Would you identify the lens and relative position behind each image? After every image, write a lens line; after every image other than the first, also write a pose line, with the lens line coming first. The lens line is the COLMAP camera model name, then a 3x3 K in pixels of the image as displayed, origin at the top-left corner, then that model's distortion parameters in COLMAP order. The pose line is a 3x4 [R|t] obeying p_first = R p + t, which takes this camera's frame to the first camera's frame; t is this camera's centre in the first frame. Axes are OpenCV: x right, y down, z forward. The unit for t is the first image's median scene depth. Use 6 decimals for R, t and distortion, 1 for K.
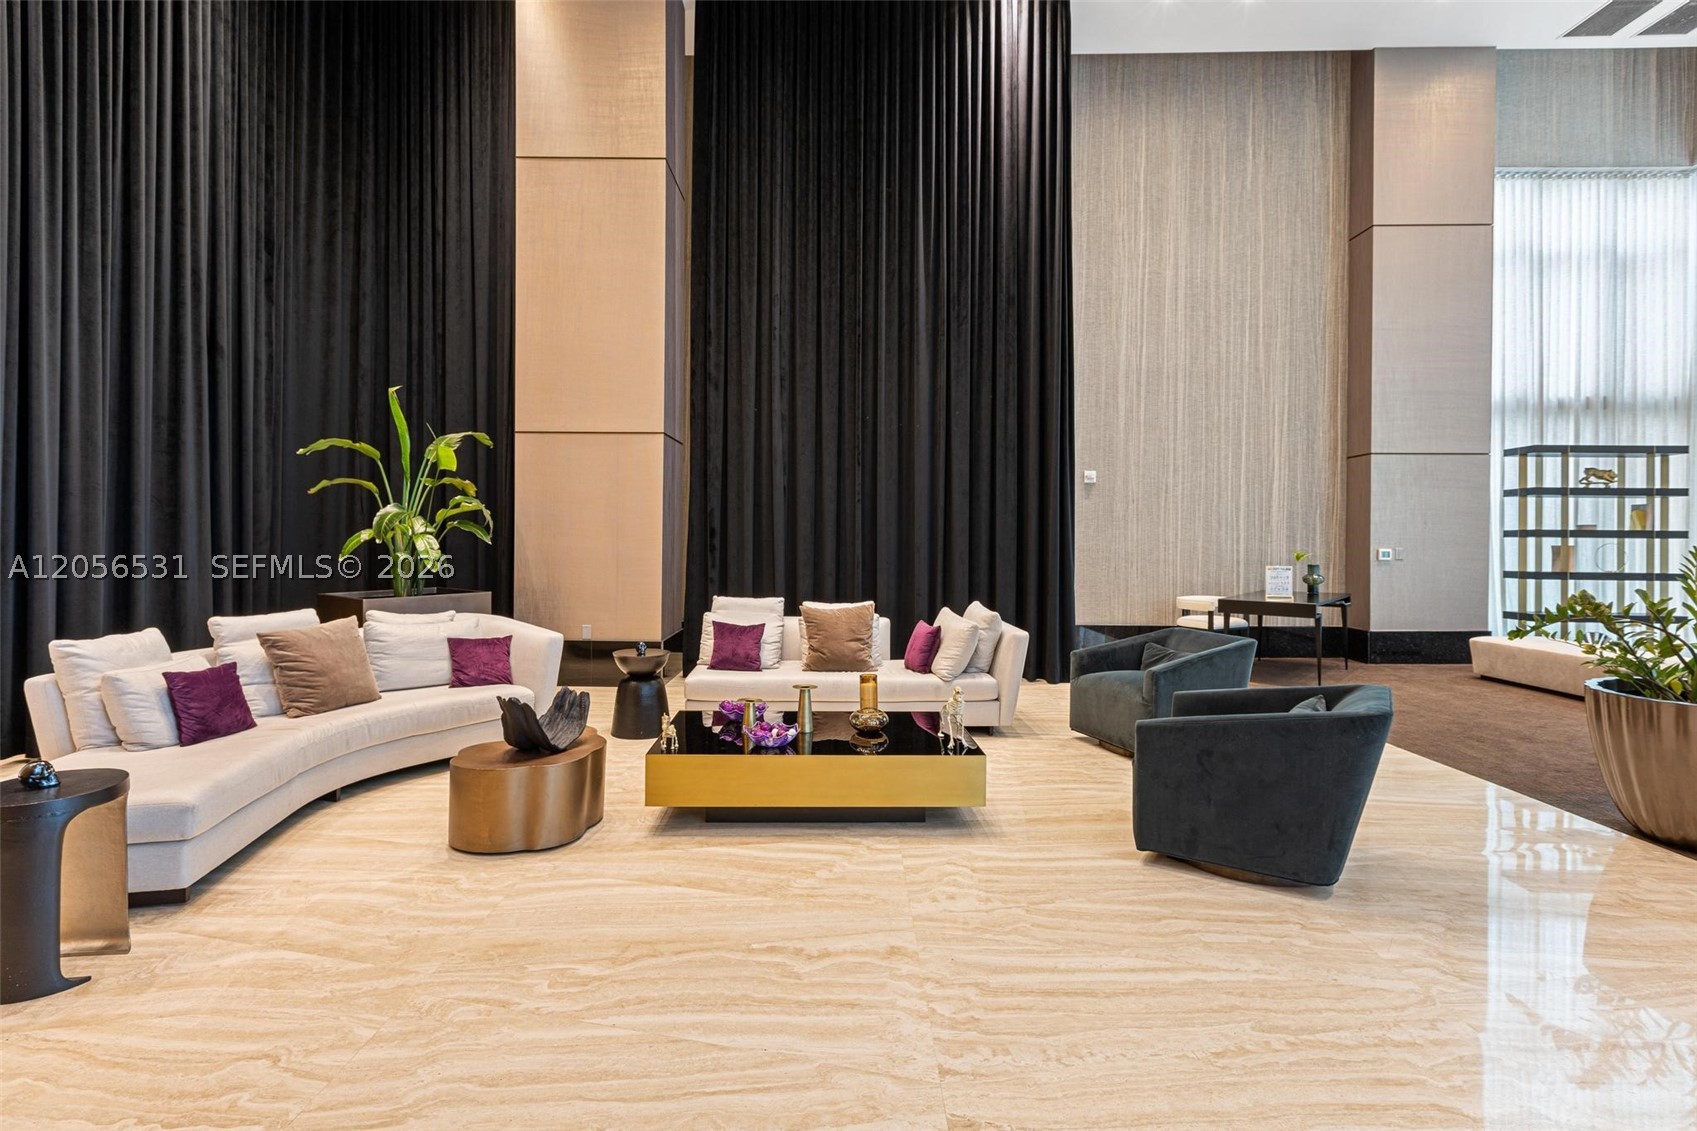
lens RADIAL K [[772.3, 0, 762.1], [0, 772.3, 545.4], [0, 0, 1]] dist [0.004012, -0.001595]
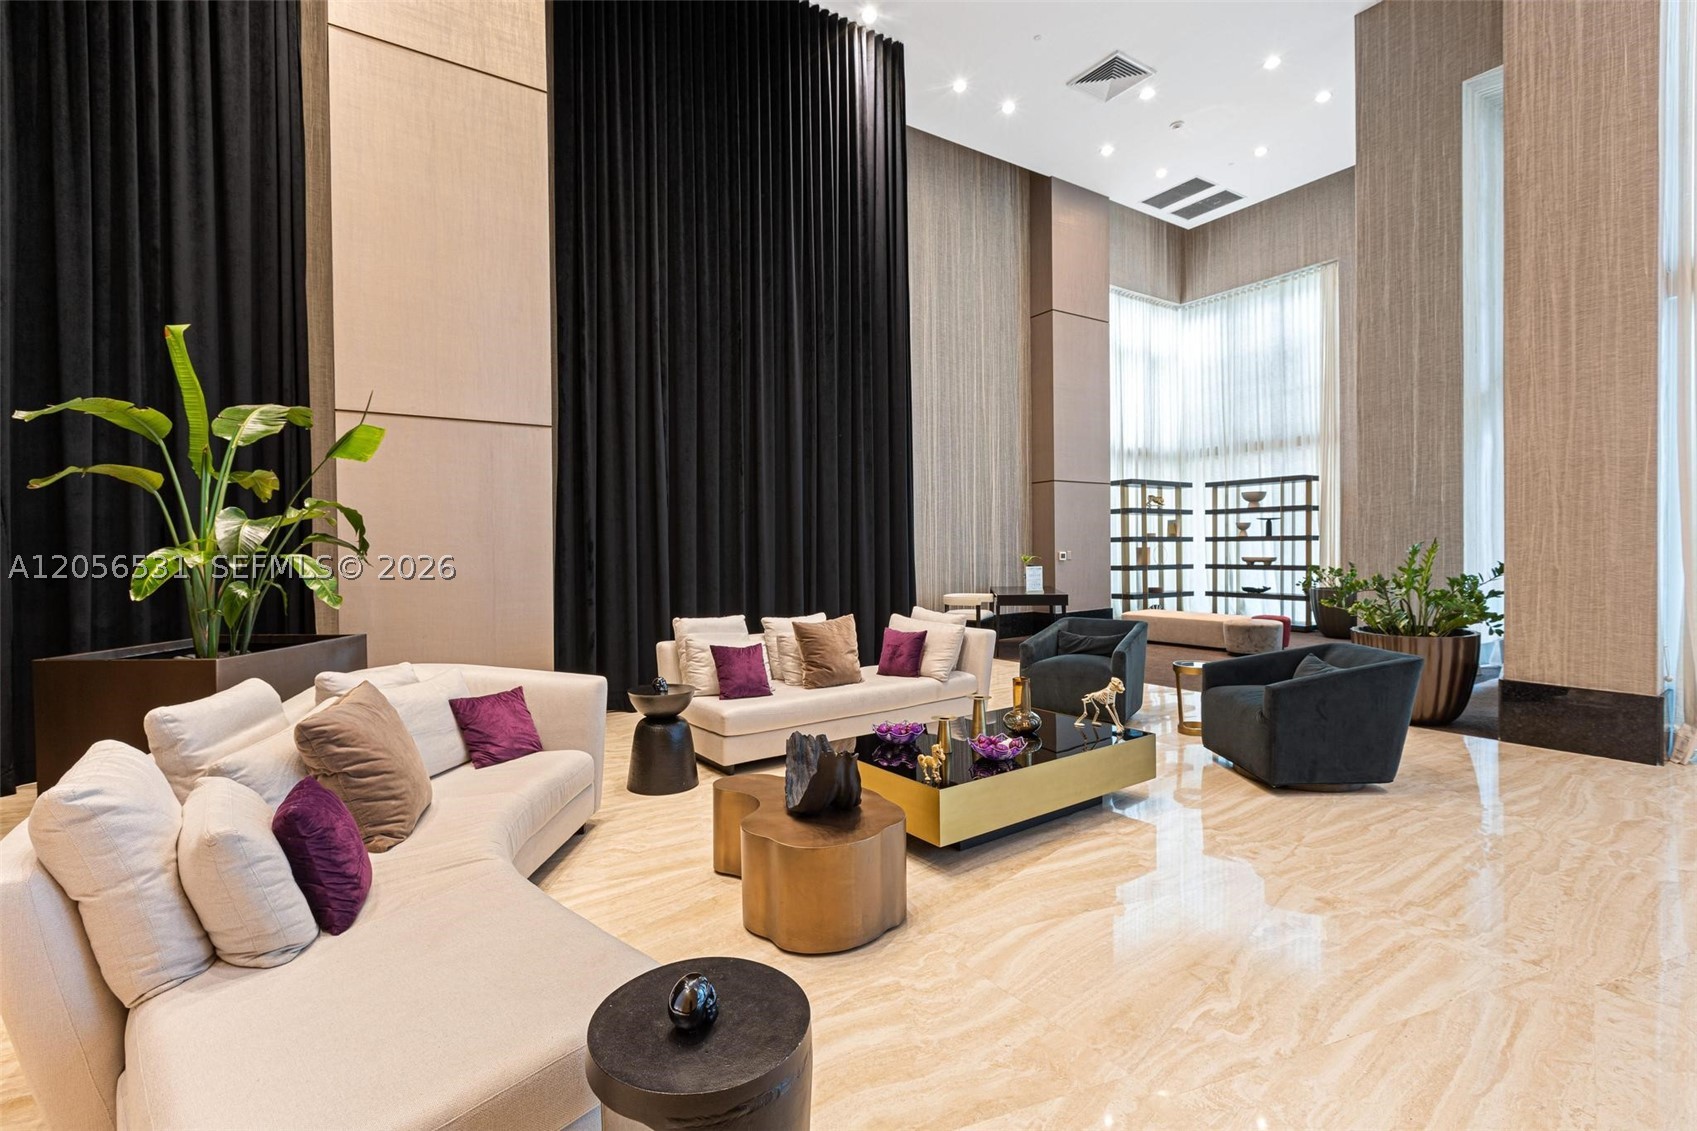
lens RADIAL K [[772.3, 0, 831.1], [0, 772.3, 558.0], [0, 0, 1]] dist [0.004012, -0.001595]
pose [[0.821646, -0.022931, 0.569537, -0.293726], [0.022789, 0.999713, 0.007373, -0.003667], [-0.569542, 0.006921, 0.821933, 0.126609]]
